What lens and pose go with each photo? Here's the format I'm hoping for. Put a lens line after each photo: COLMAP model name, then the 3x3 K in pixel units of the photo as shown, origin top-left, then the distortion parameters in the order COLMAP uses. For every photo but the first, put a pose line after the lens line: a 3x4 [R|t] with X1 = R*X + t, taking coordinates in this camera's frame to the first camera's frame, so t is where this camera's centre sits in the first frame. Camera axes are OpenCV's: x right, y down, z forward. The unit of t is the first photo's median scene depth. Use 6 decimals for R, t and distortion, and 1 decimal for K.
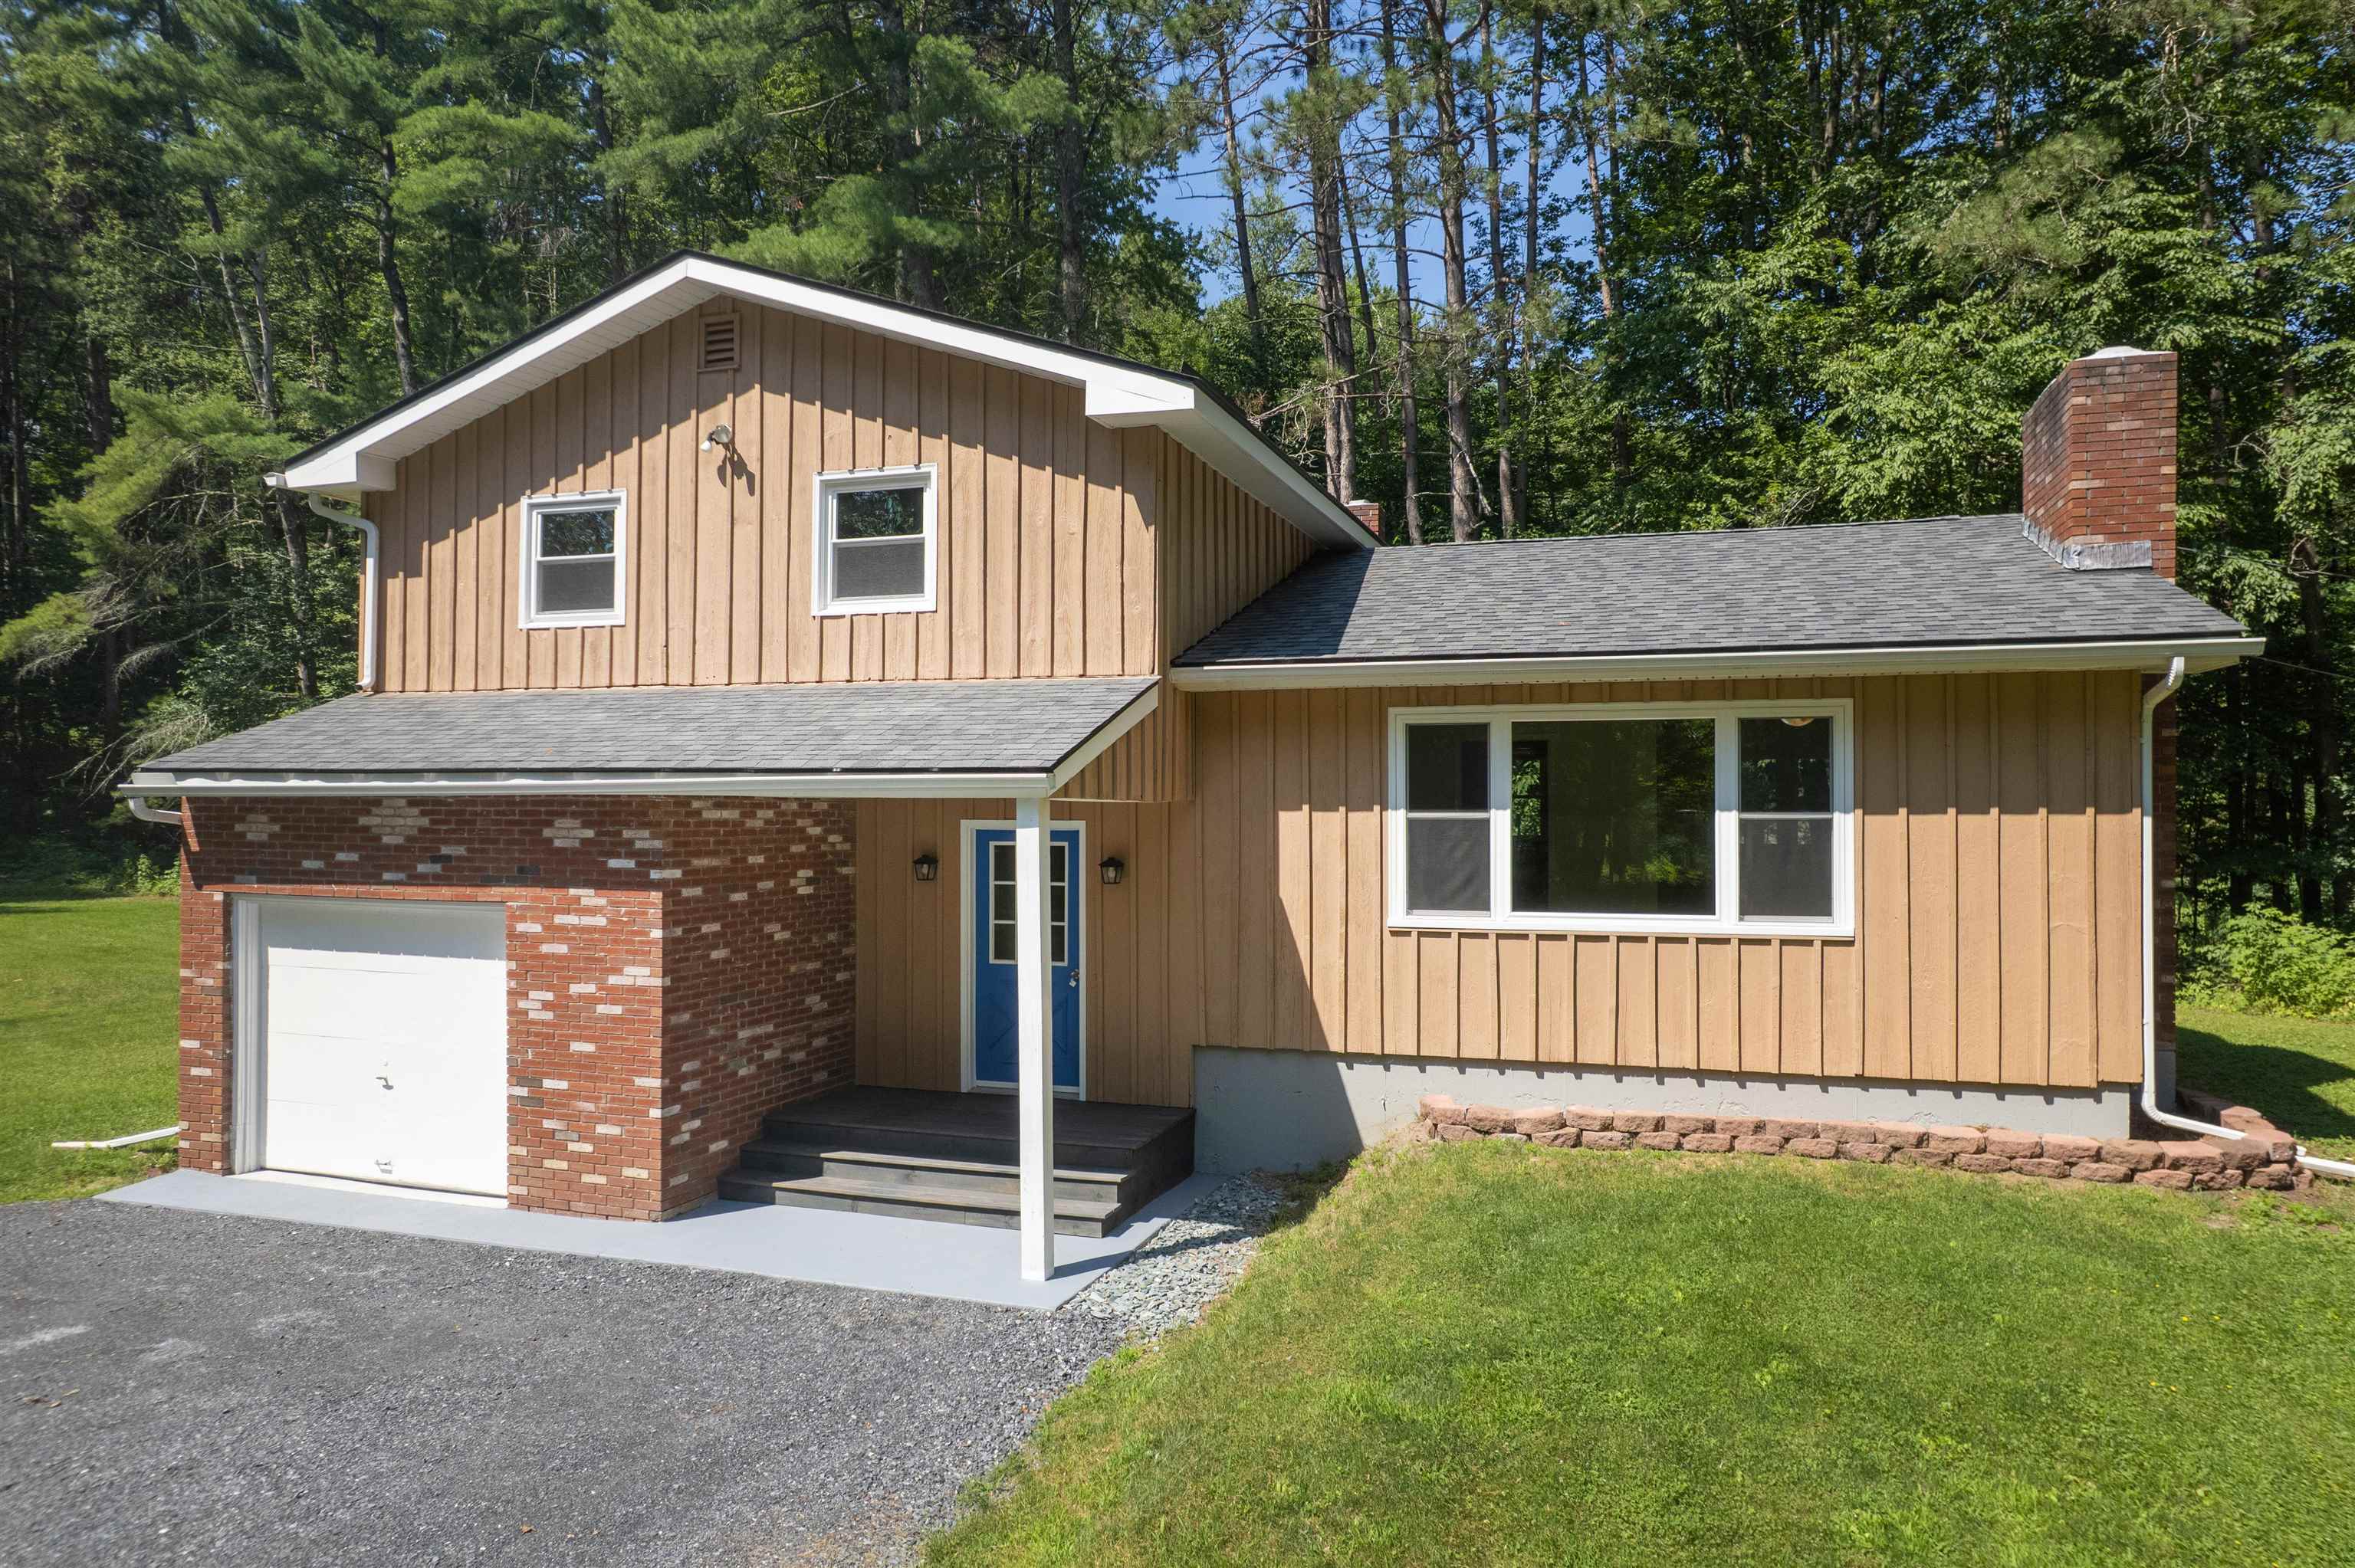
lens RADIAL K [[1542.9, 0, 1158.1], [0, 1542.9, 861.6], [0, 0, 1]] dist [-0.059655, 0.056355]
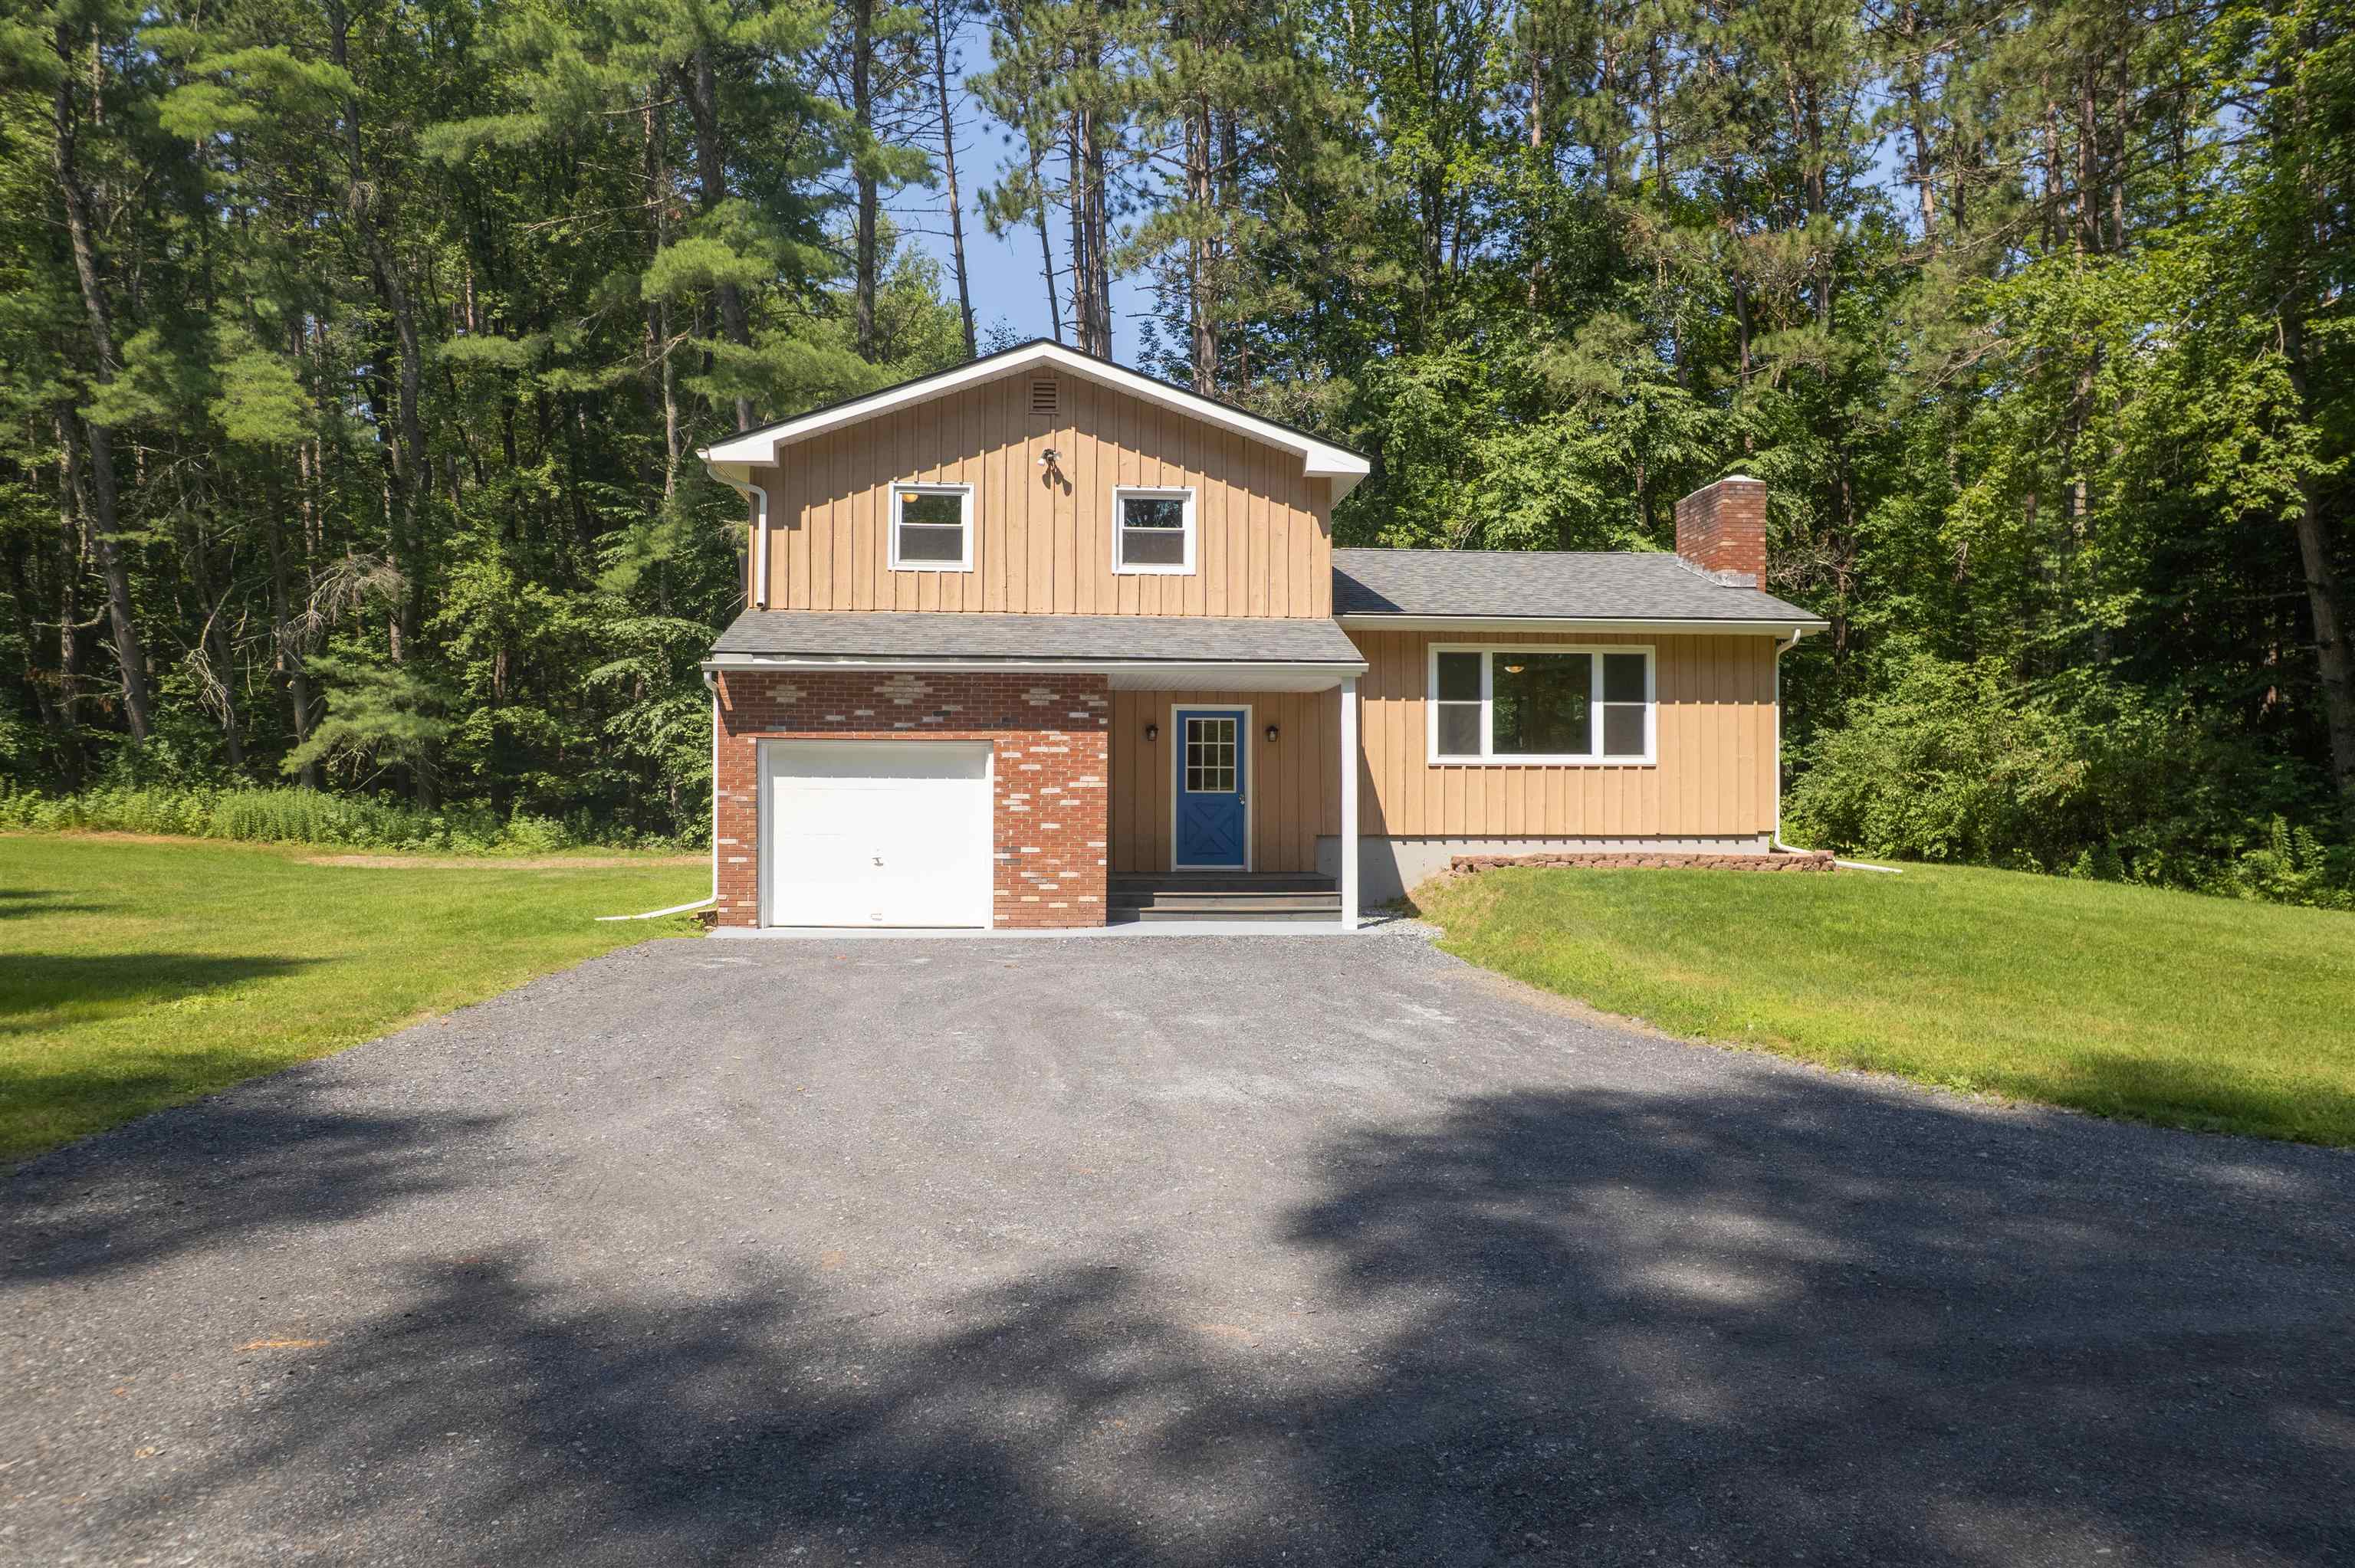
lens RADIAL K [[1542.9, 0, 1165.4], [0, 1542.9, 912.0], [0, 0, 1]] dist [-0.059655, 0.056355]
pose [[0.916616, -0.031132, 0.398554, -0.873373], [0.013888, 0.998841, 0.046082, 0.130104], [-0.399527, -0.036704, 0.915986, -0.555915]]
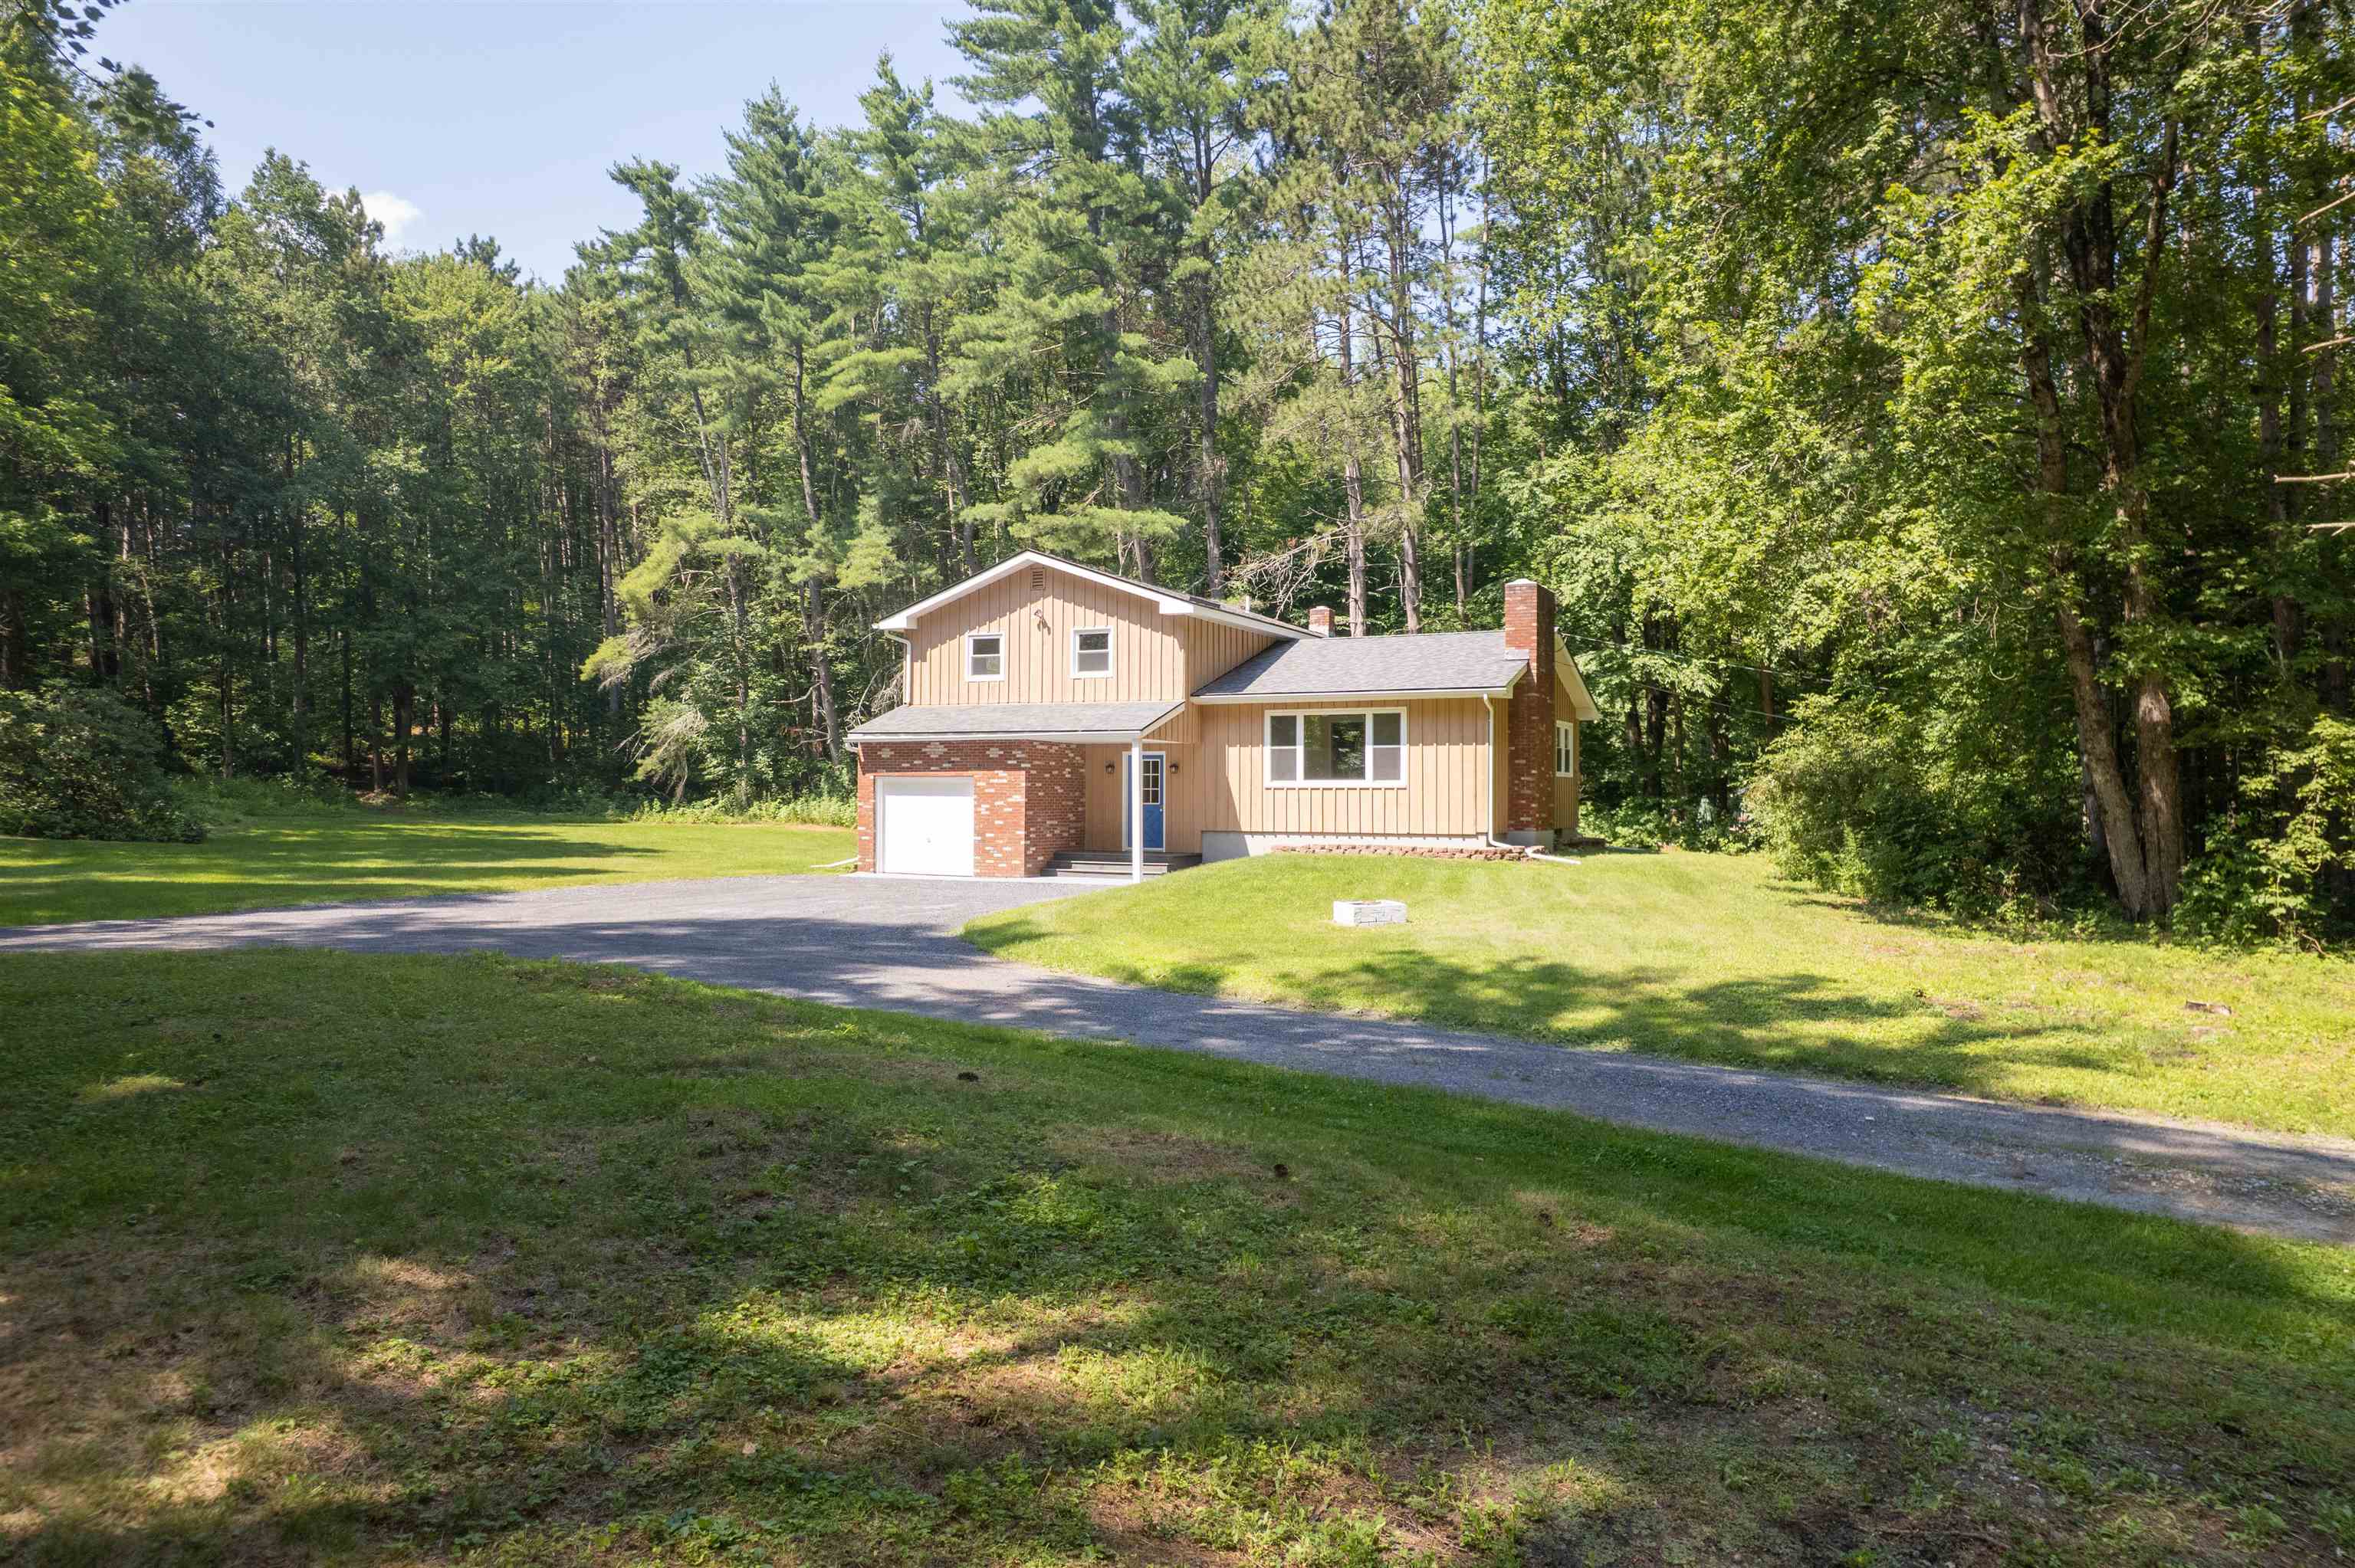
lens RADIAL K [[1542.9, 0, 1198.7], [0, 1542.9, 1052.7], [0, 0, 1]] dist [-0.059655, 0.056355]
pose [[0.991989, 0.023352, -0.124150, 0.402247], [-0.007197, 0.991617, 0.129014, 0.168332], [0.126122, -0.127087, 0.983841, -1.967482]]
